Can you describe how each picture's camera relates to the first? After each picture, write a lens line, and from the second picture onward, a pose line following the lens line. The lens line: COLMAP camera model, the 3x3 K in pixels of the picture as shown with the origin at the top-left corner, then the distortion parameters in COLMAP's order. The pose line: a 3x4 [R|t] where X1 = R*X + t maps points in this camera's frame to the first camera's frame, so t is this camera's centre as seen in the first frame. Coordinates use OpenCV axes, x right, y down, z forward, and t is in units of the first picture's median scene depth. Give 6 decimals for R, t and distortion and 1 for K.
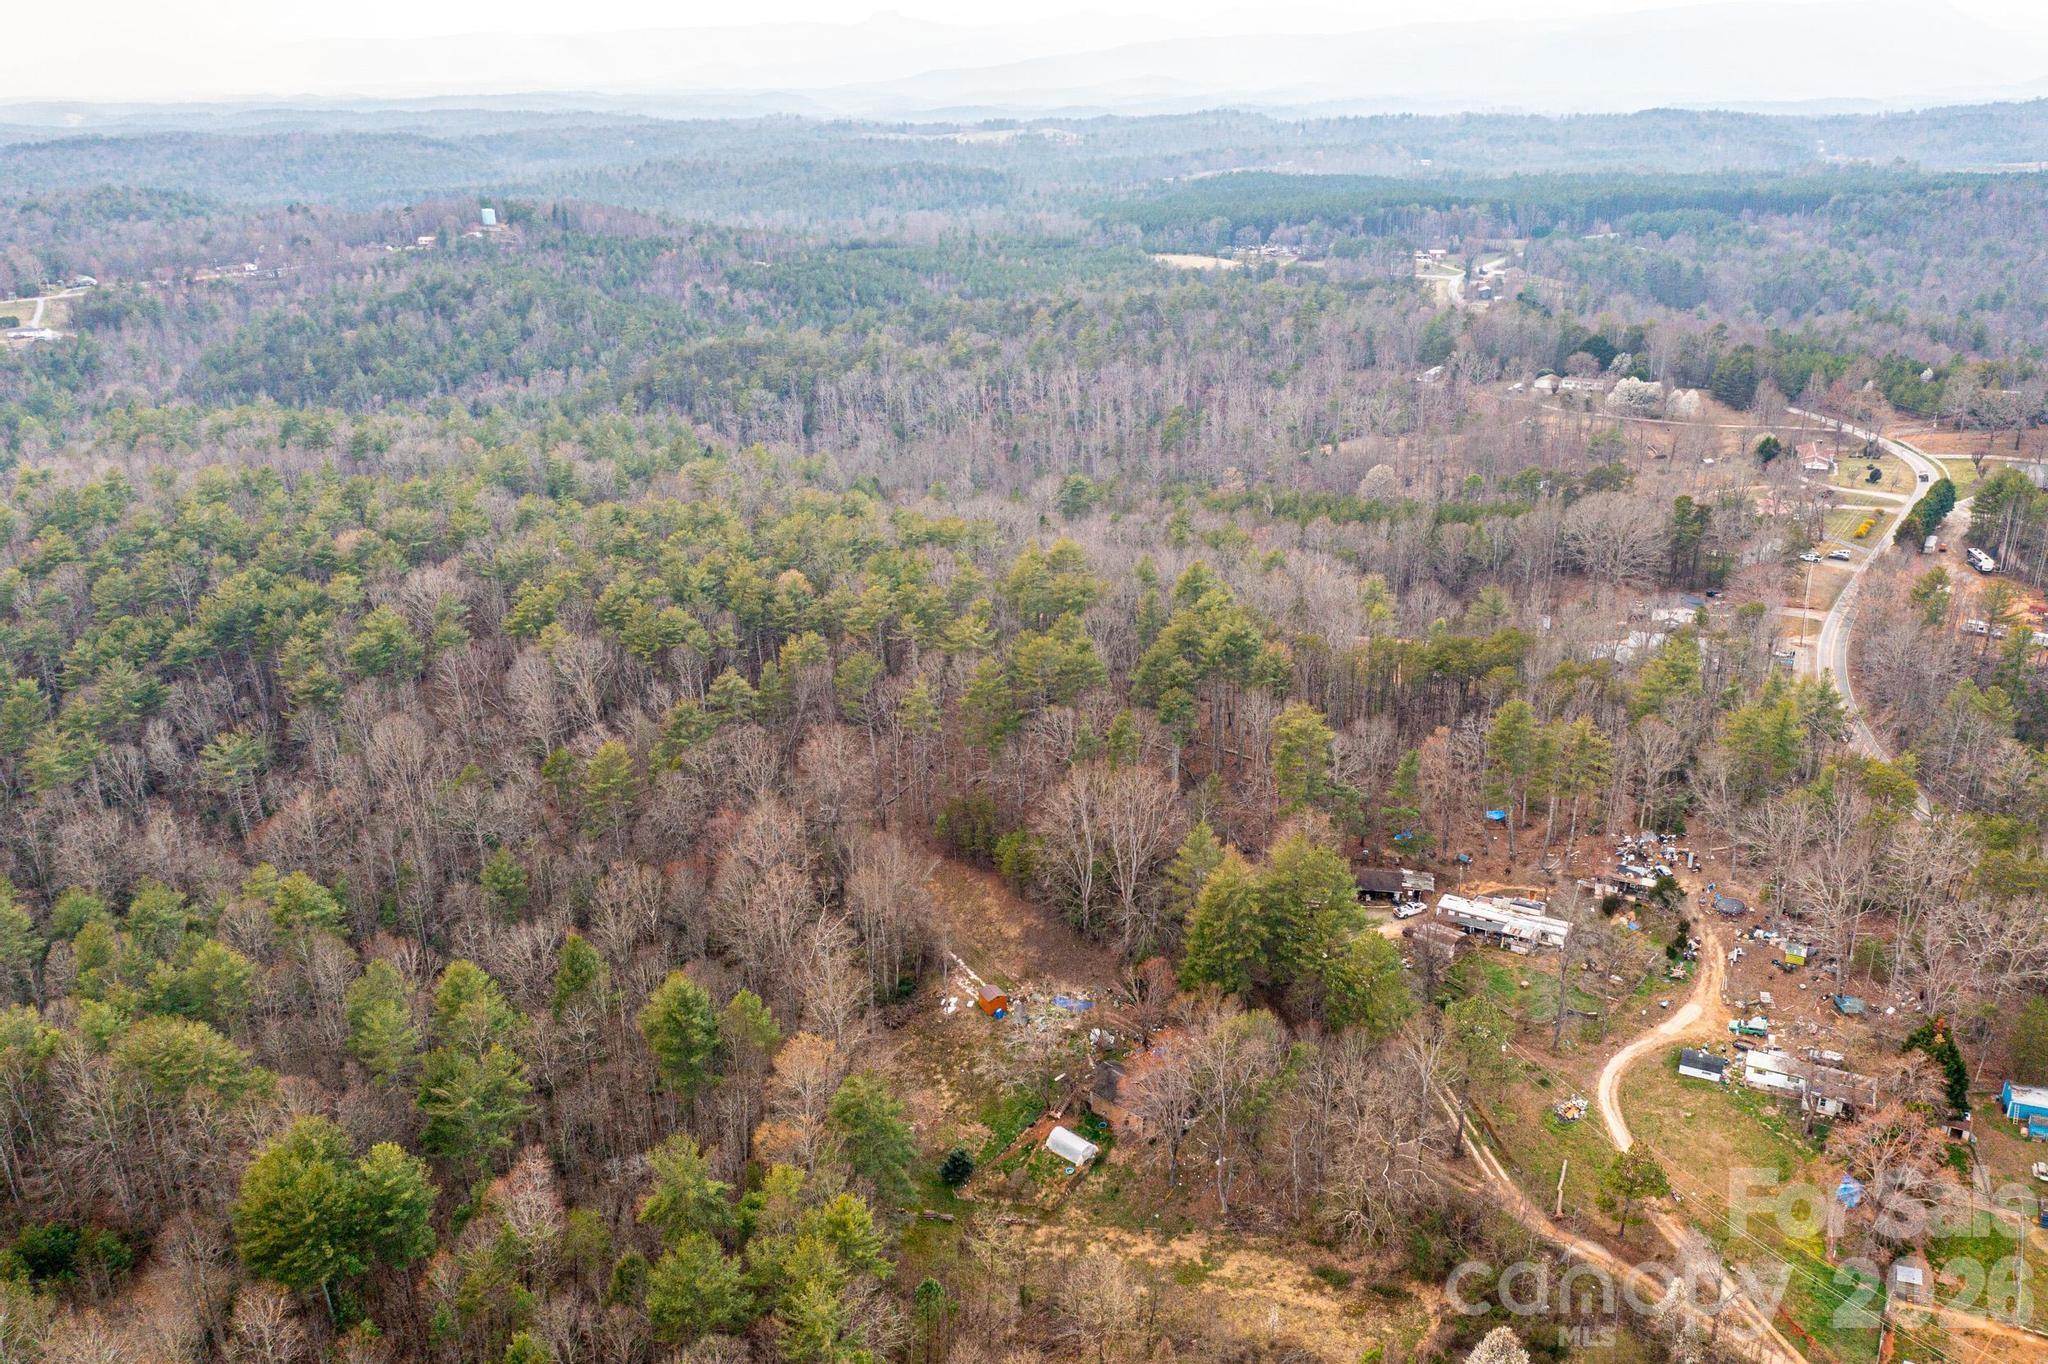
lens RADIAL K [[1545.6, 0, 1032.2], [0, 1545.6, 834.1], [0, 0, 1]] dist [-0.000127, 0.020995]
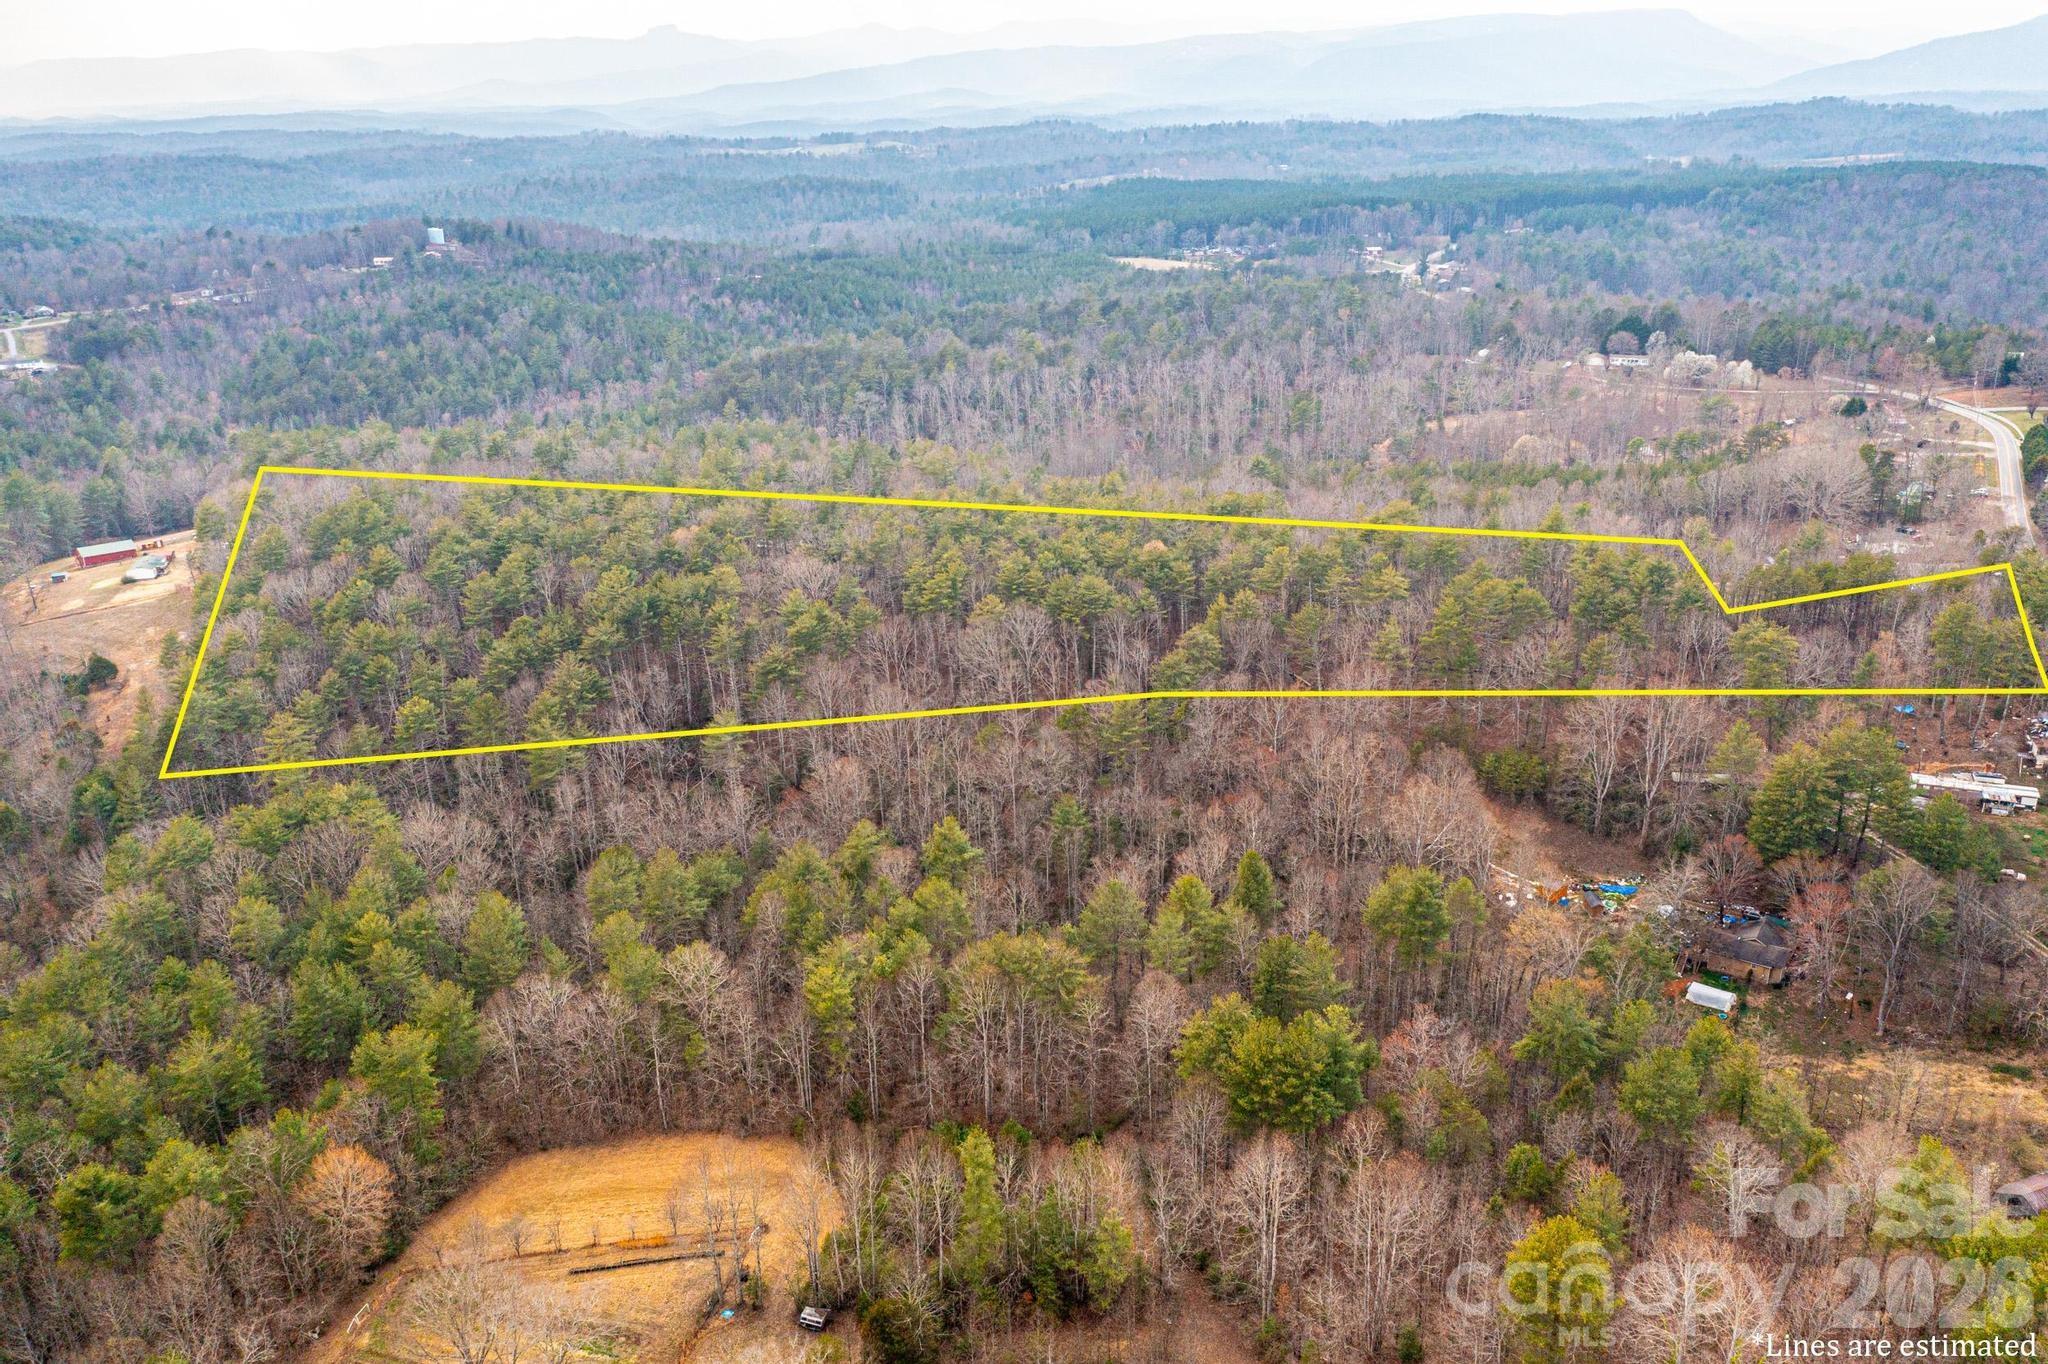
lens RADIAL K [[1545.6, 0, 1032.2], [0, 1545.6, 834.1], [0, 0, 1]] dist [-0.000127, 0.020995]
pose [[0.990859, -0.067583, 0.116752, -0.119414], [0.068386, 0.997655, -0.002884, 0.009612], [-0.116284, 0.010841, 0.993157, -0.018209]]
